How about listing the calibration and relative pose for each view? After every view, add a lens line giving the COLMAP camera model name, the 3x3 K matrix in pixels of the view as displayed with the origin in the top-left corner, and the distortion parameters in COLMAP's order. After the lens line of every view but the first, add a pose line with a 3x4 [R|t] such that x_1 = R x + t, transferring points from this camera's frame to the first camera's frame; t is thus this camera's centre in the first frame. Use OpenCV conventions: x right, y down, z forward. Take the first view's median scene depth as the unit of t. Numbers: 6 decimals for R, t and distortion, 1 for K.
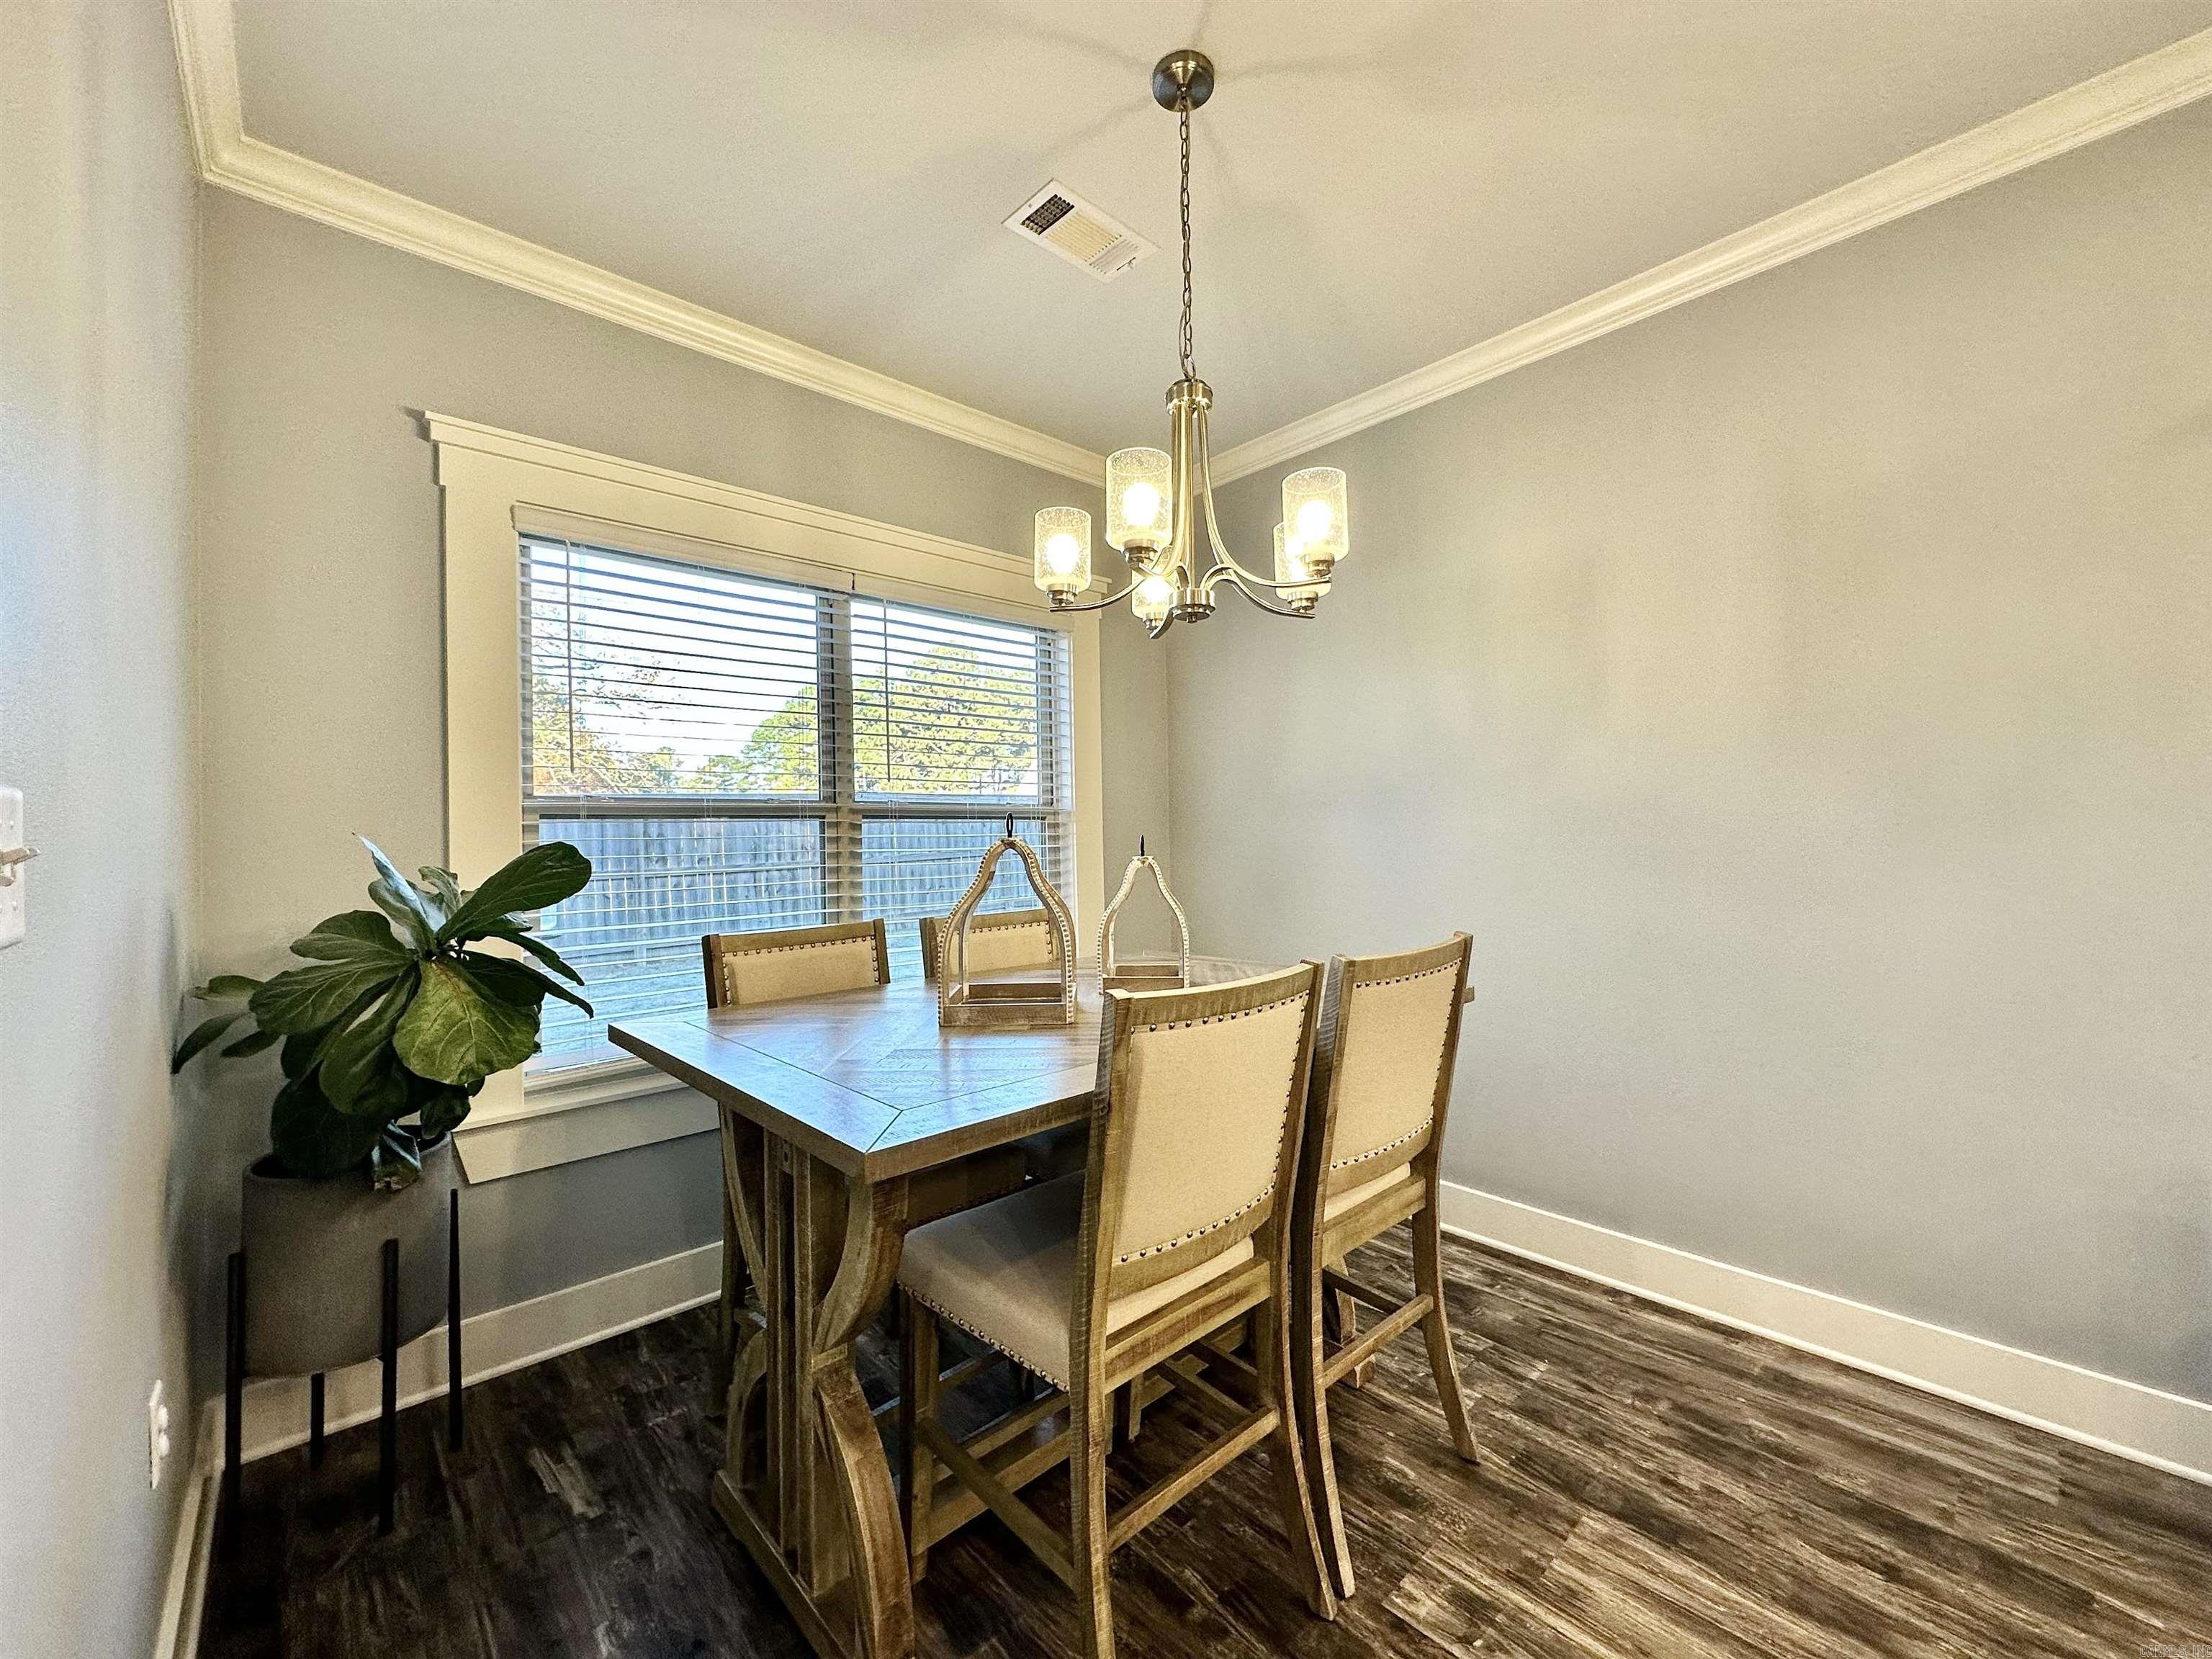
lens RADIAL K [[879.1, 0, 1106.1], [0, 879.1, 827.5], [0, 0, 1]] dist [-0.001732, 0.000202]
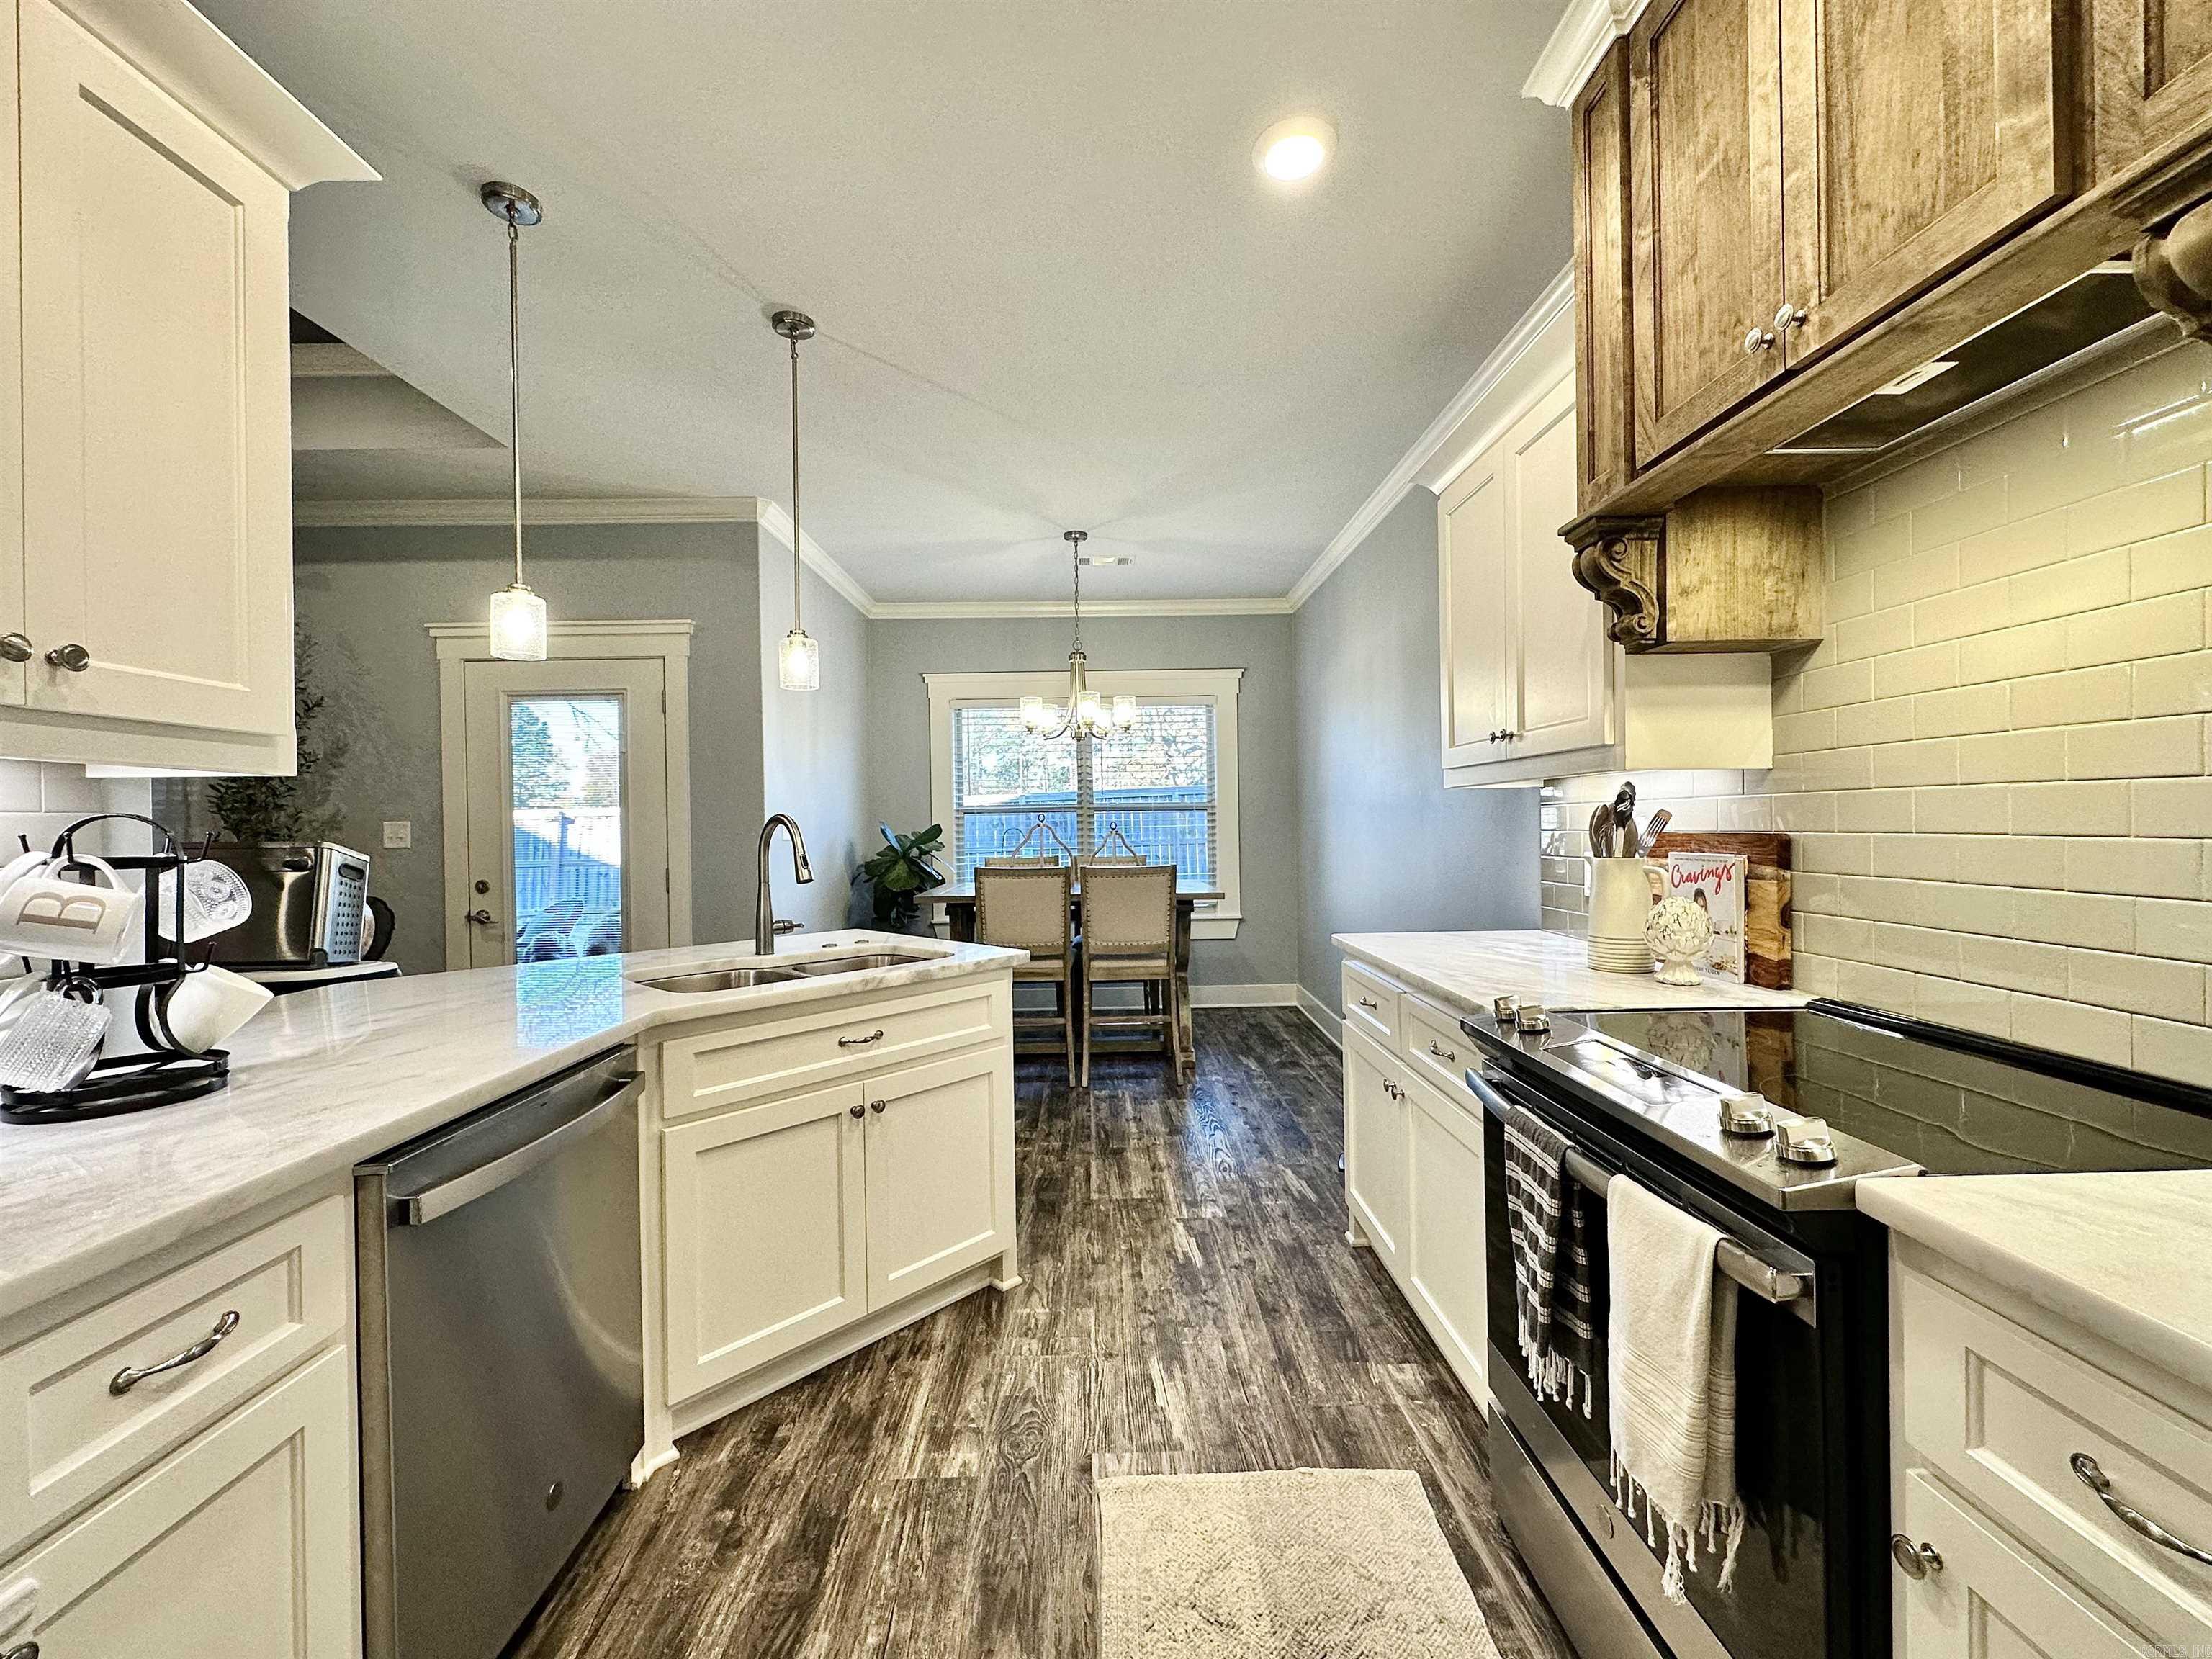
lens RADIAL K [[875.8, 0, 1108.6], [0, 875.8, 829.1], [0, 0, 1]] dist [-0.002366, 0.000304]
pose [[0.750520, 0.010100, -0.660771, 1.599197], [0.009125, 0.999630, 0.025643, -0.031359], [0.660785, -0.025275, 0.750149, -0.777440]]
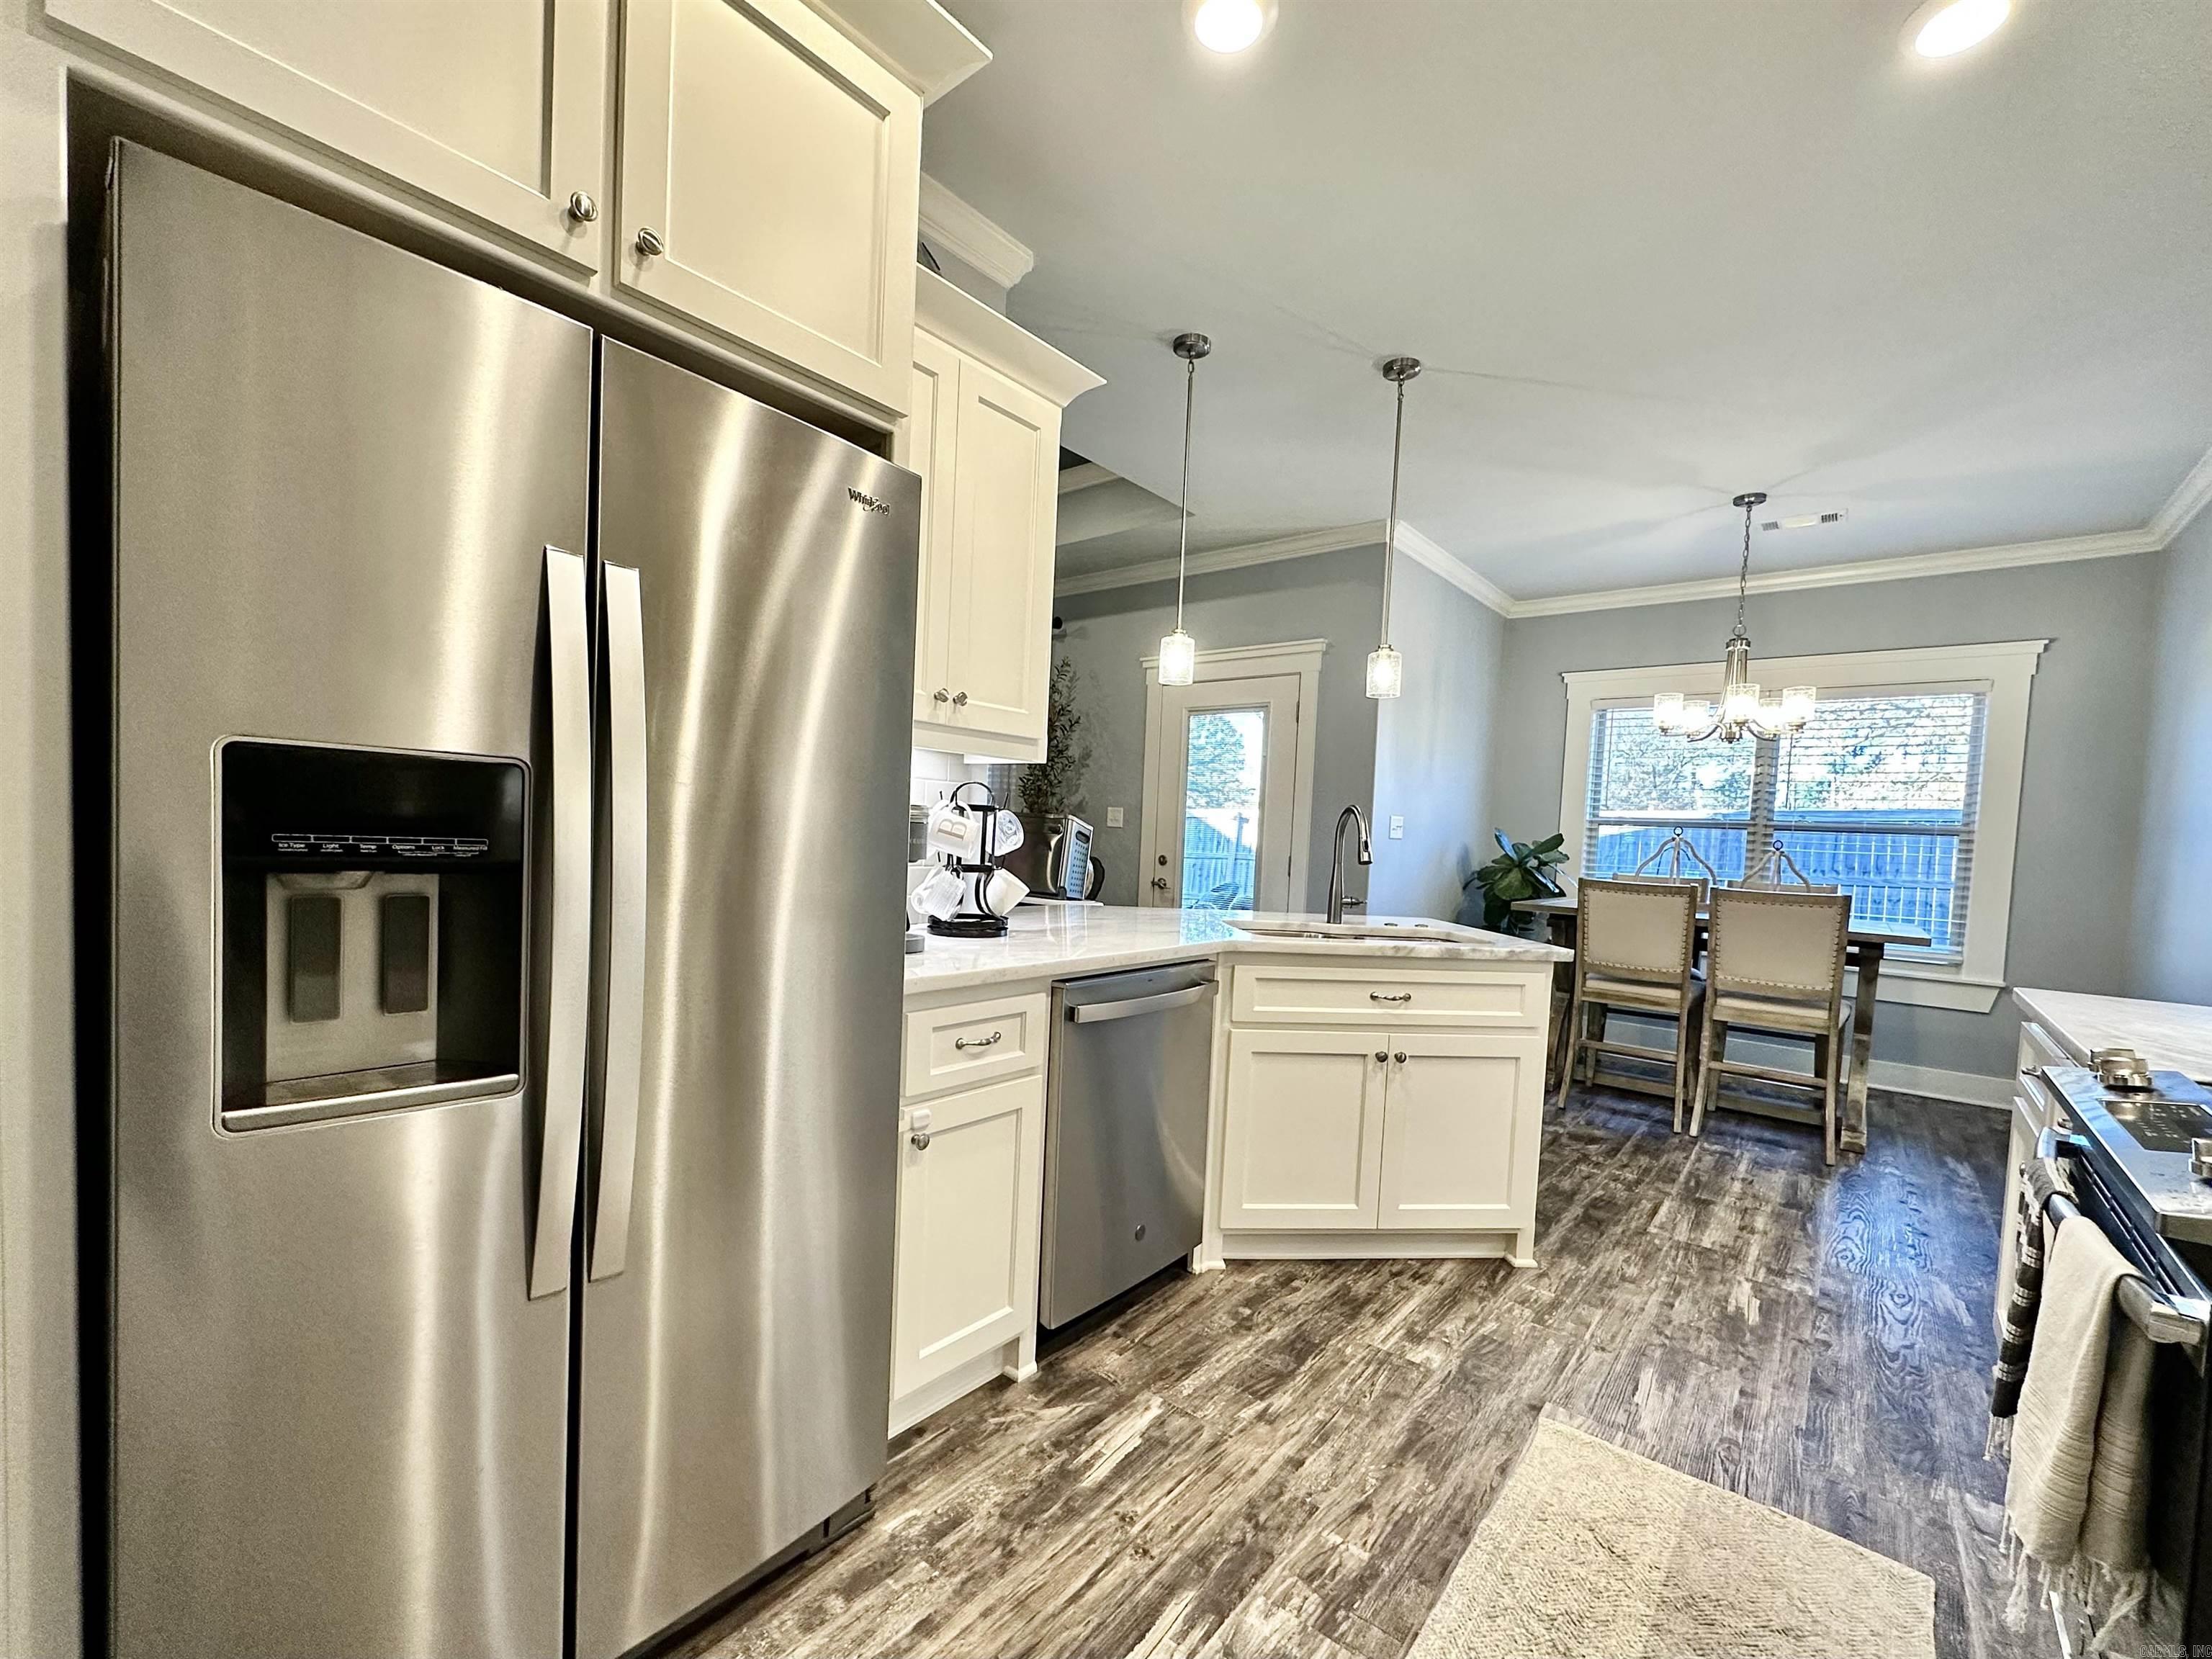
lens RADIAL K [[923.1, 0, 1113.8], [0, 923.1, 879.0], [0, 0, 1]] dist [-0.000789, -0.000063]
pose [[0.144225, 0.078892, -0.986395, 1.878667], [-0.036315, 0.996567, 0.074396, -0.004531], [0.988878, 0.025092, 0.146595, -0.770039]]
